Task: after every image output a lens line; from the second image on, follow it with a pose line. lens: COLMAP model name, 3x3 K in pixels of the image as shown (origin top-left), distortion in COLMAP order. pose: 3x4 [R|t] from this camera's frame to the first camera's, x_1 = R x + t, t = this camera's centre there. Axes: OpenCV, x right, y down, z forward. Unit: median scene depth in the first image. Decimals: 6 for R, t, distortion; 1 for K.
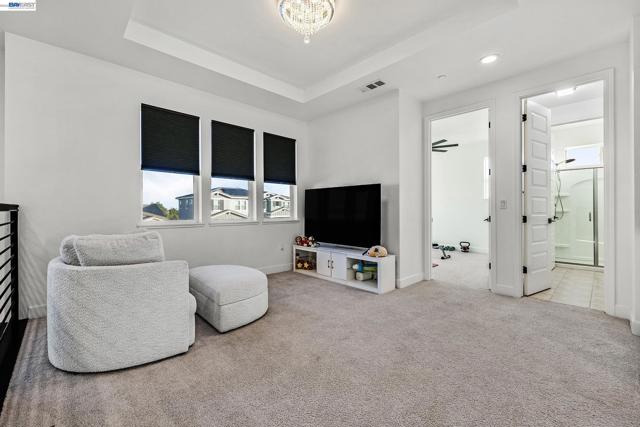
lens RADIAL K [[271.0, 0, 337.8], [0, 271.0, 212.6], [0, 0, 1]] dist [-0.000349, -0.000135]
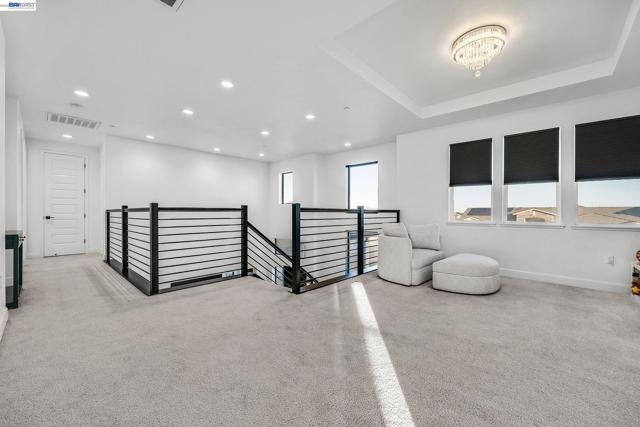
lens RADIAL K [[260.9, 0, 328.3], [0, 260.9, 213.3], [0, 0, 1]] dist [0.000405, -0.000008]
pose [[0.056814, -0.016061, -0.998256, 0.653944], [-0.033910, 0.999263, -0.018007, 0.042858], [0.997809, 0.034874, 0.056227, 0.194855]]
